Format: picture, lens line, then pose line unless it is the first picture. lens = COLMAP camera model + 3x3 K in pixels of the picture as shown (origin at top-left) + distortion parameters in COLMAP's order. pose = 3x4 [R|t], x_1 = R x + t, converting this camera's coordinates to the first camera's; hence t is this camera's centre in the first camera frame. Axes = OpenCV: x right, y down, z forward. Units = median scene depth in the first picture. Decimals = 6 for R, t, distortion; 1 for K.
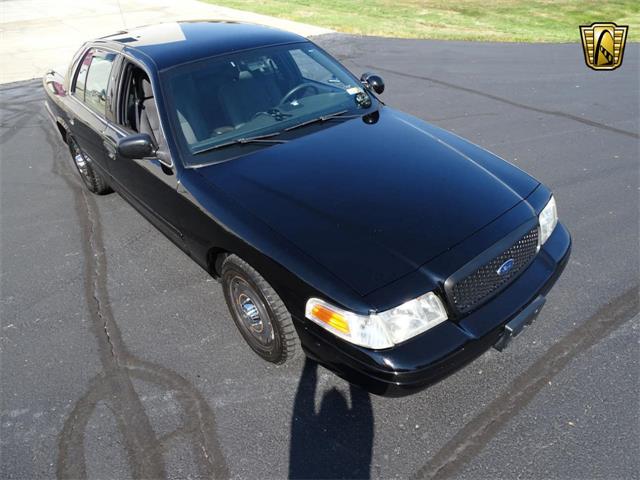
lens RADIAL K [[466.0, 0, 311.2], [0, 466.0, 254.5], [0, 0, 1]] dist [0.002940, -0.000396]
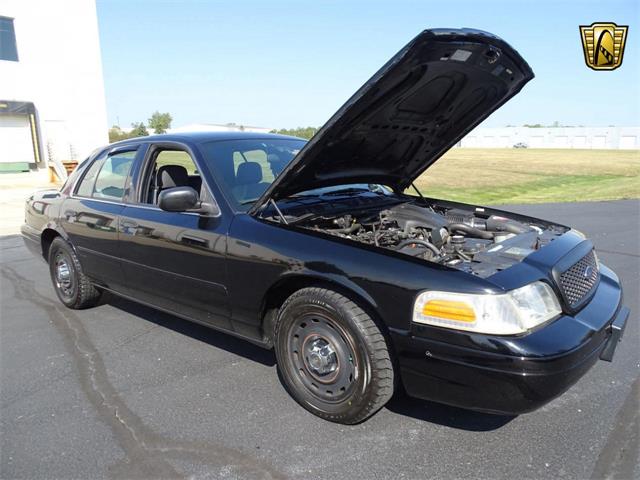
lens RADIAL K [[466.0, 0, 321.7], [0, 466.0, 240.5], [0, 0, 1]] dist [0.002940, -0.000396]
pose [[0.985137, -0.016483, 0.170976, -0.255235], [0.084715, 0.912530, -0.400142, 0.256434], [-0.149425, 0.408679, 0.900363, 0.129120]]
